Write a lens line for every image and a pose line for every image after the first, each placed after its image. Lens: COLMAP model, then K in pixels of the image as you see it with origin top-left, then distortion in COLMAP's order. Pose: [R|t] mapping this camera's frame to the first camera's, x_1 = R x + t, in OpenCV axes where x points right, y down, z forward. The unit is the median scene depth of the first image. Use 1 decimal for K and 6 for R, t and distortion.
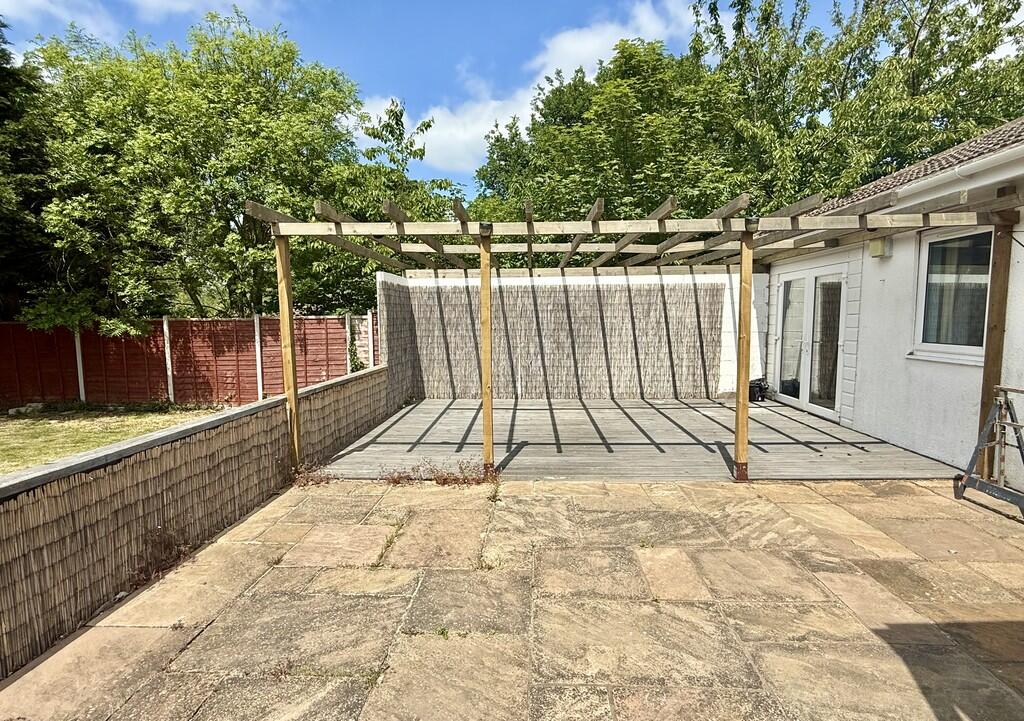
lens RADIAL K [[511.3, 0, 510.1], [0, 511.3, 364.6], [0, 0, 1]] dist [0.001600, -0.001556]
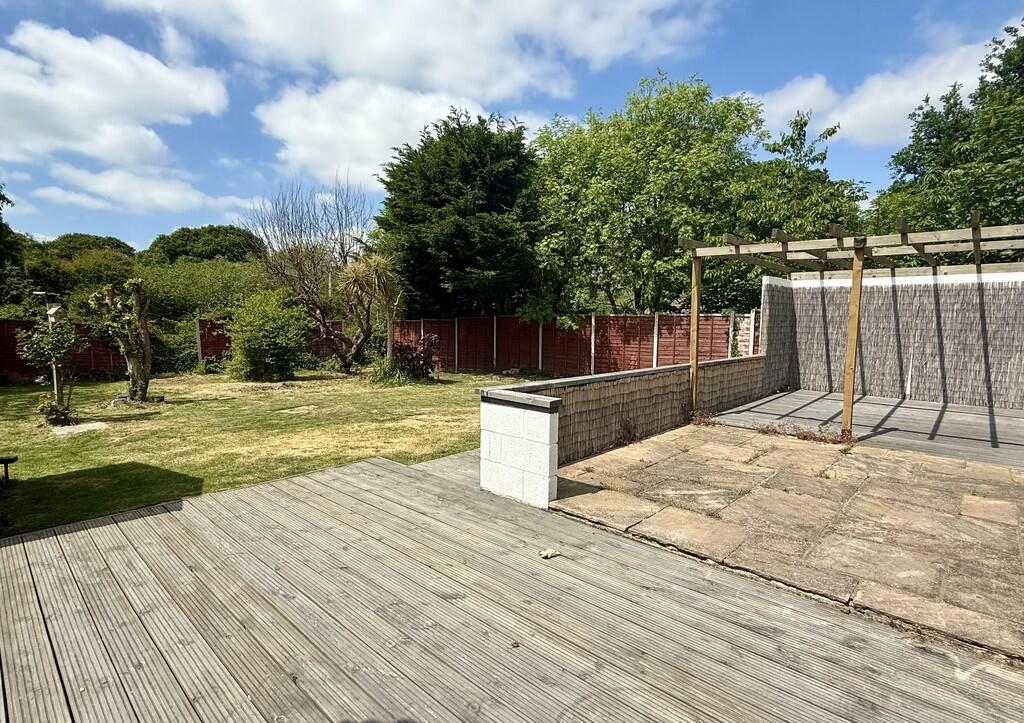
lens RADIAL K [[511.3, 0, 510.1], [0, 511.3, 365.6], [0, 0, 1]] dist [0.001600, -0.001556]
pose [[0.761898, 0.077227, -0.643077, 0.063834], [-0.077382, 0.996608, 0.028002, 0.033859], [0.643058, 0.028428, 0.765290, -0.252016]]
